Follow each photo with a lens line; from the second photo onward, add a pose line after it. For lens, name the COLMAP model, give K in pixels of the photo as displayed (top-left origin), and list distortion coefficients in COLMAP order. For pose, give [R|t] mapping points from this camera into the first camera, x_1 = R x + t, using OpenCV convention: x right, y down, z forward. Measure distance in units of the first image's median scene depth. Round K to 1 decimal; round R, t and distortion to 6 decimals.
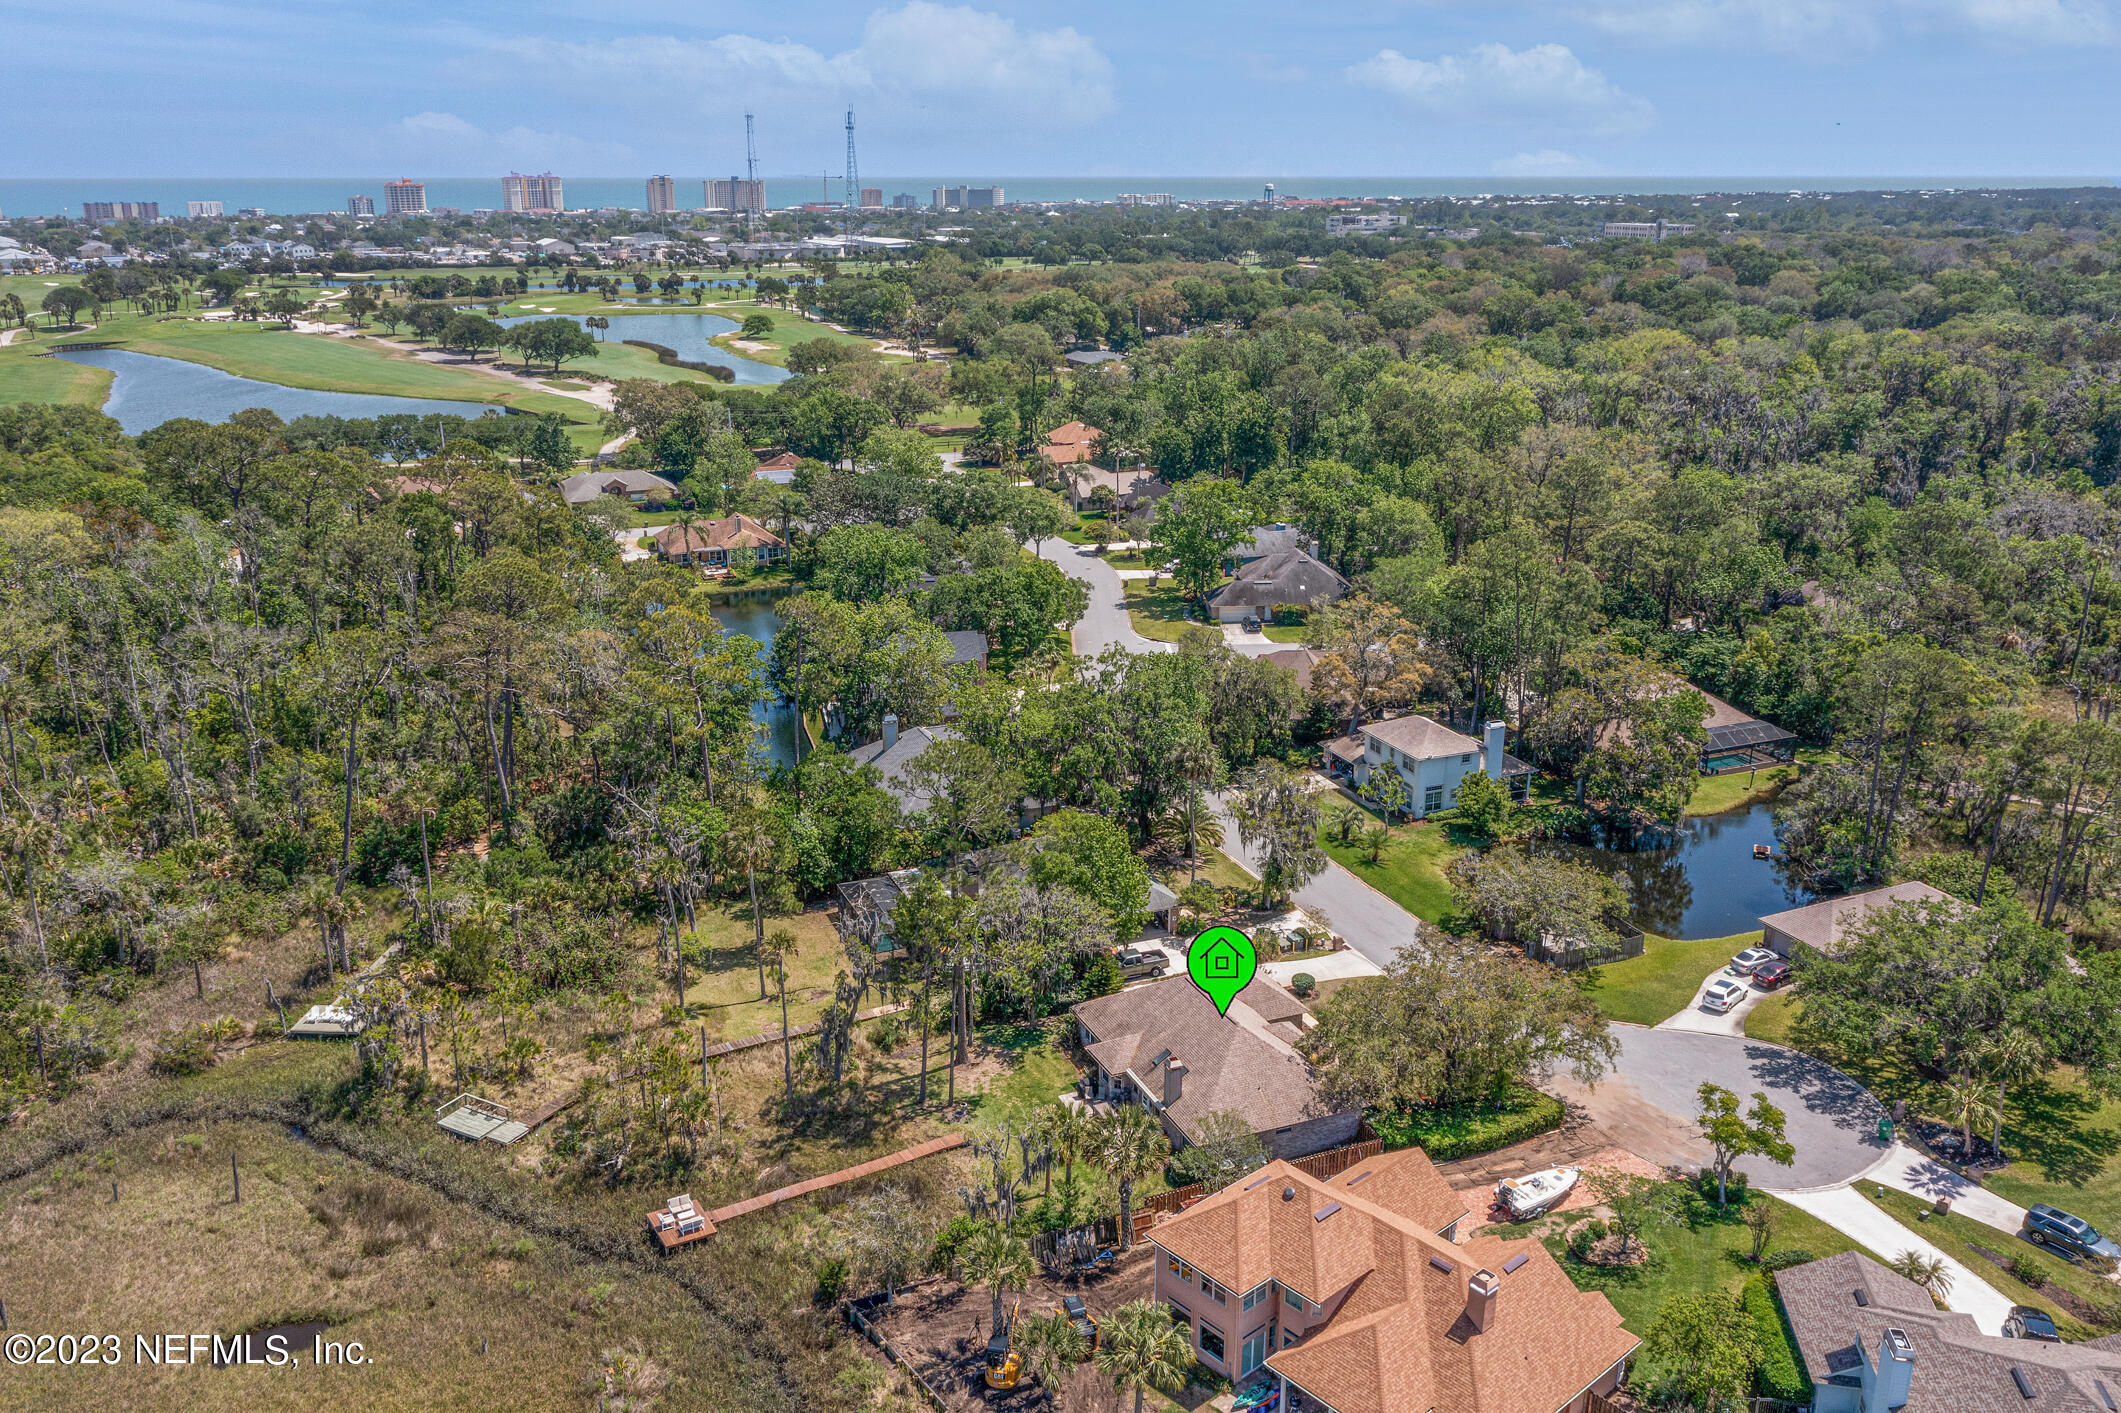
lens RADIAL K [[1812.9, 0, 1060.5], [0, 1812.9, 706.5], [0, 0, 1]] dist [-0.002648, 0.008055]
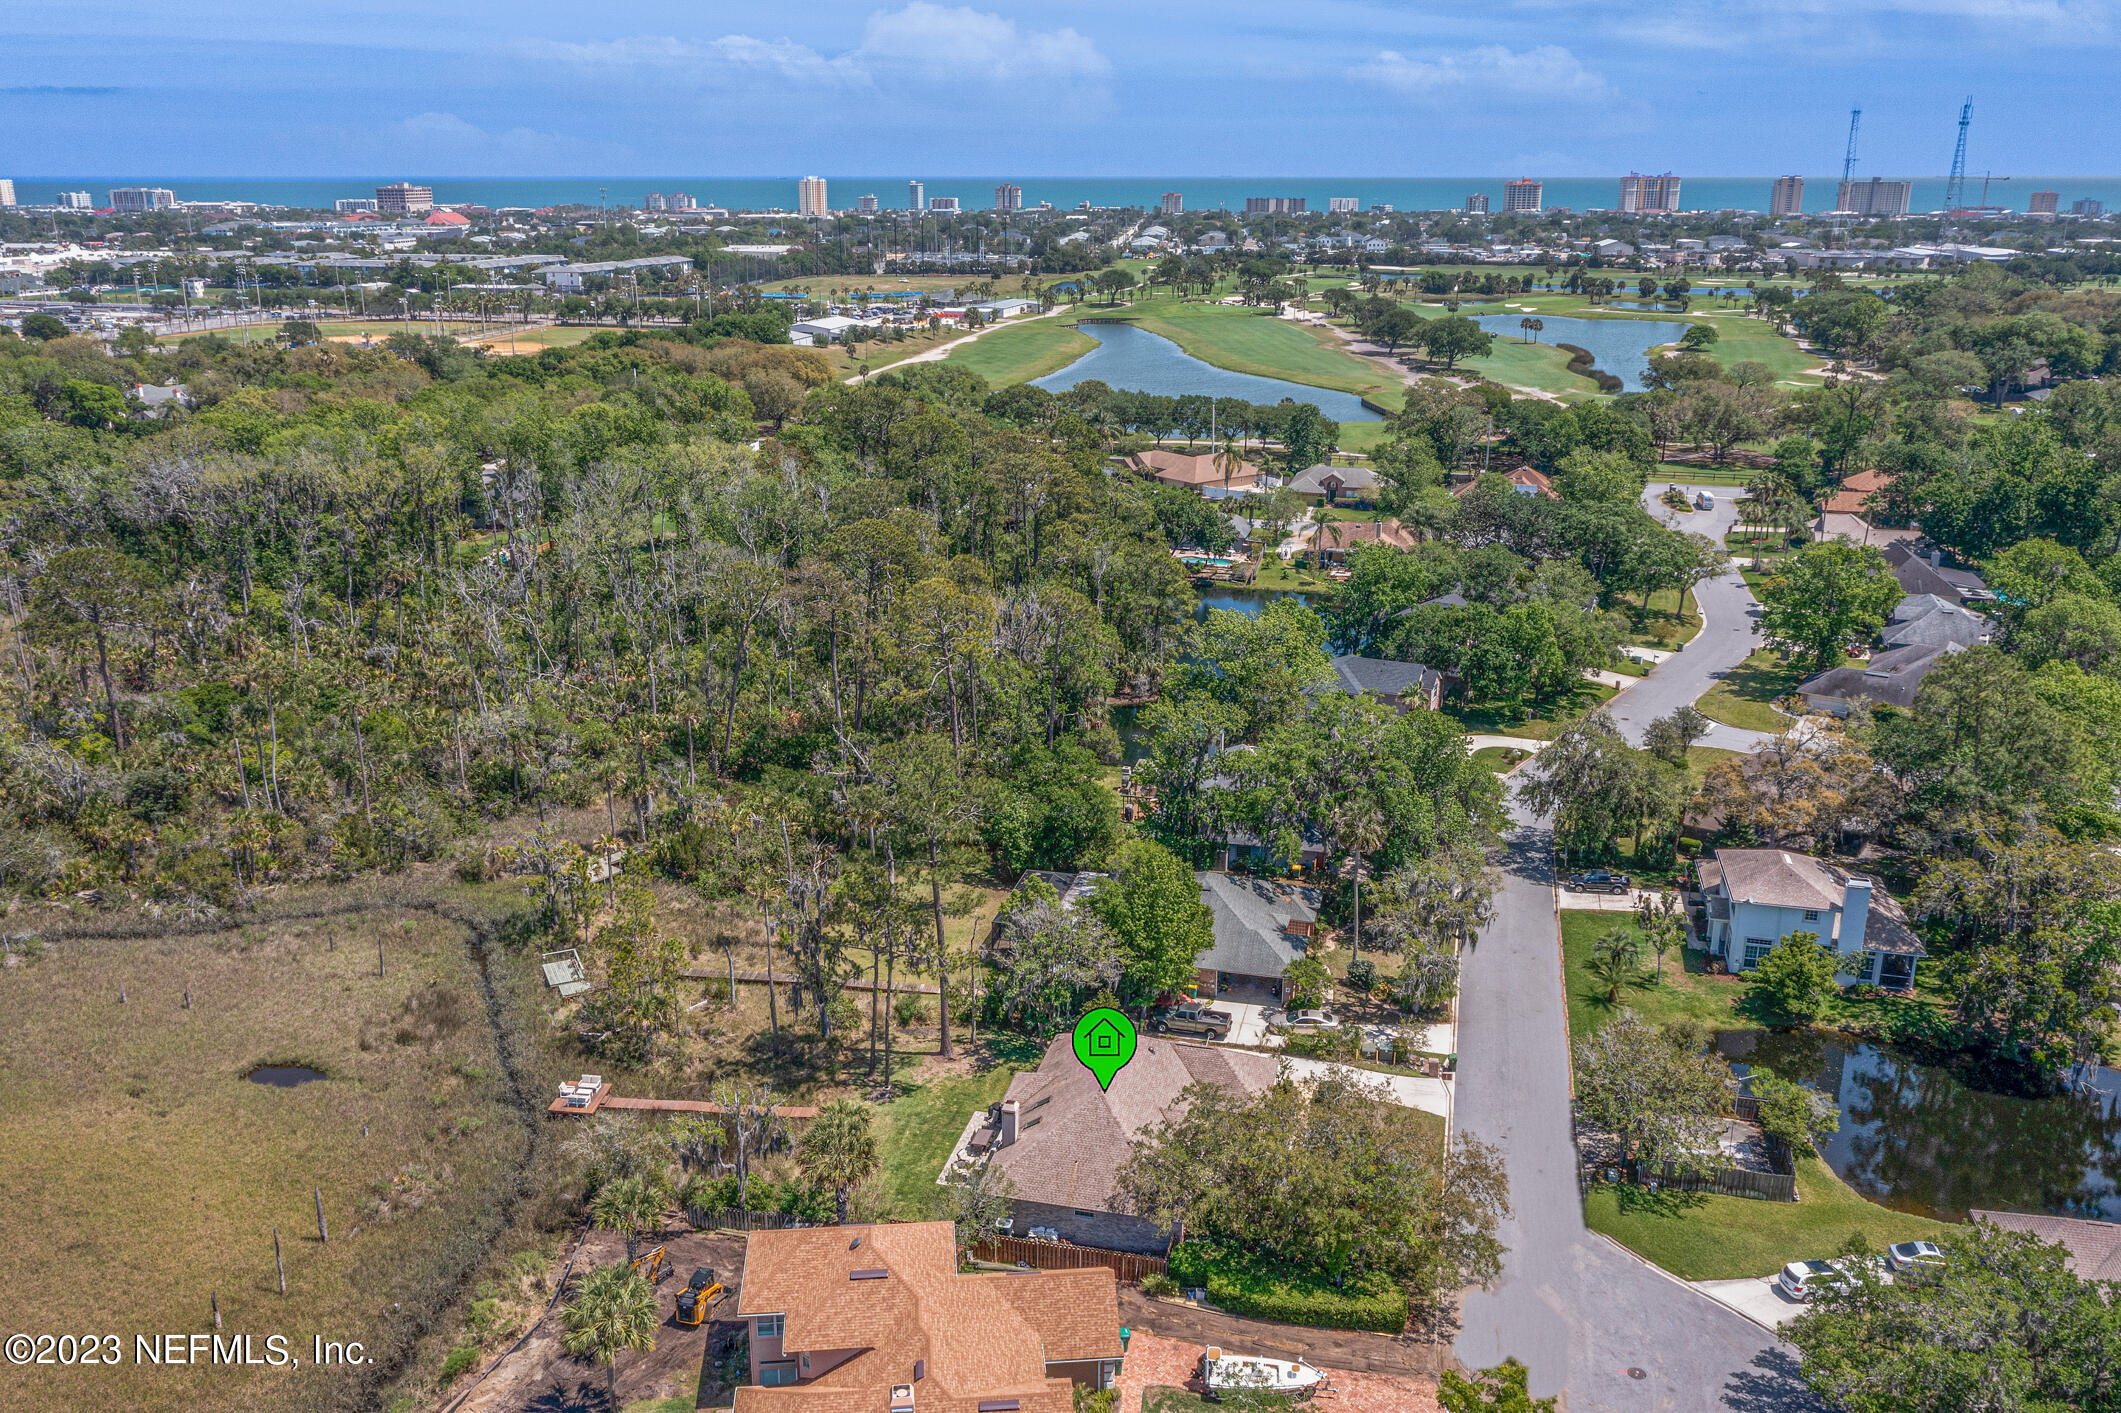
lens RADIAL K [[1812.9, 0, 1060.5], [0, 1812.9, 706.5], [0, 0, 1]] dist [-0.002648, 0.008055]
pose [[0.782291, 0.179504, -0.596489, 0.178057], [-0.179412, 0.981930, 0.060198, -0.020883], [0.596516, 0.059925, 0.800361, 0.069262]]
